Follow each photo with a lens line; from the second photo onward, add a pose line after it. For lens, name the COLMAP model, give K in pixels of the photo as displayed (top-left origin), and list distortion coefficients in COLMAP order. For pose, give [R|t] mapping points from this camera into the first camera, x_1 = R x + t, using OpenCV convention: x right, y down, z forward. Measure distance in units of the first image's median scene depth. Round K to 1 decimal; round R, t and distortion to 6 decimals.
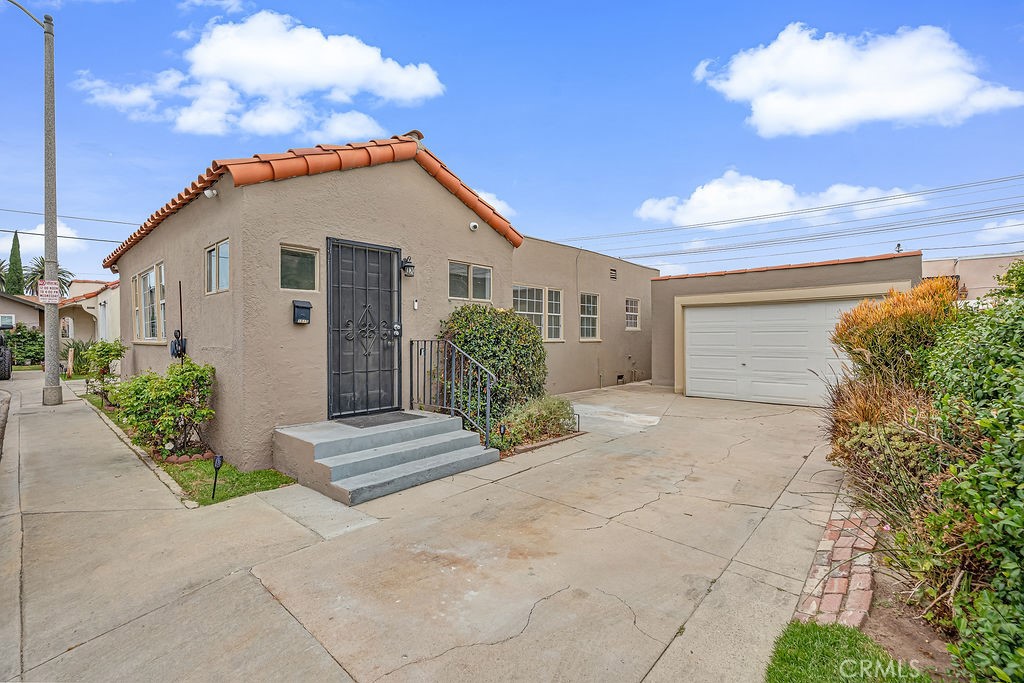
lens RADIAL K [[448.4, 0, 512.0], [0, 448.4, 341.5], [0, 0, 1]] dist [-0.008001, -0.000287]
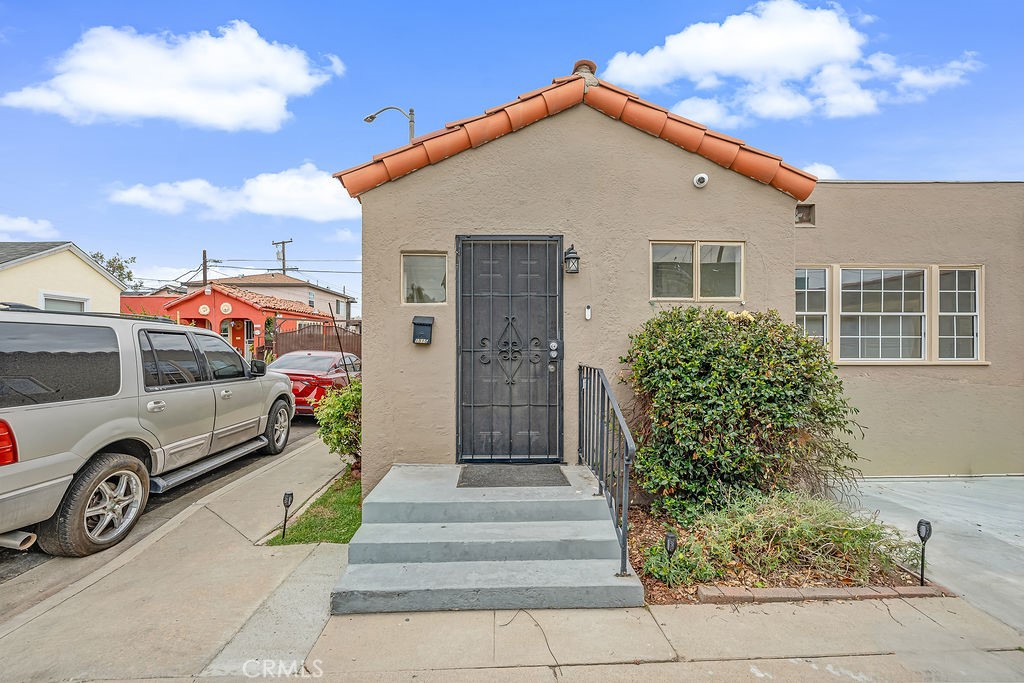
lens RADIAL K [[448.4, 0, 512.0], [0, 448.4, 341.5], [0, 0, 1]] dist [-0.008001, -0.000287]
pose [[0.691436, -0.002754, -0.722432, 0.213700], [-0.009170, 0.999879, -0.012588, -0.030084], [0.722379, 0.015329, 0.691327, 0.466505]]
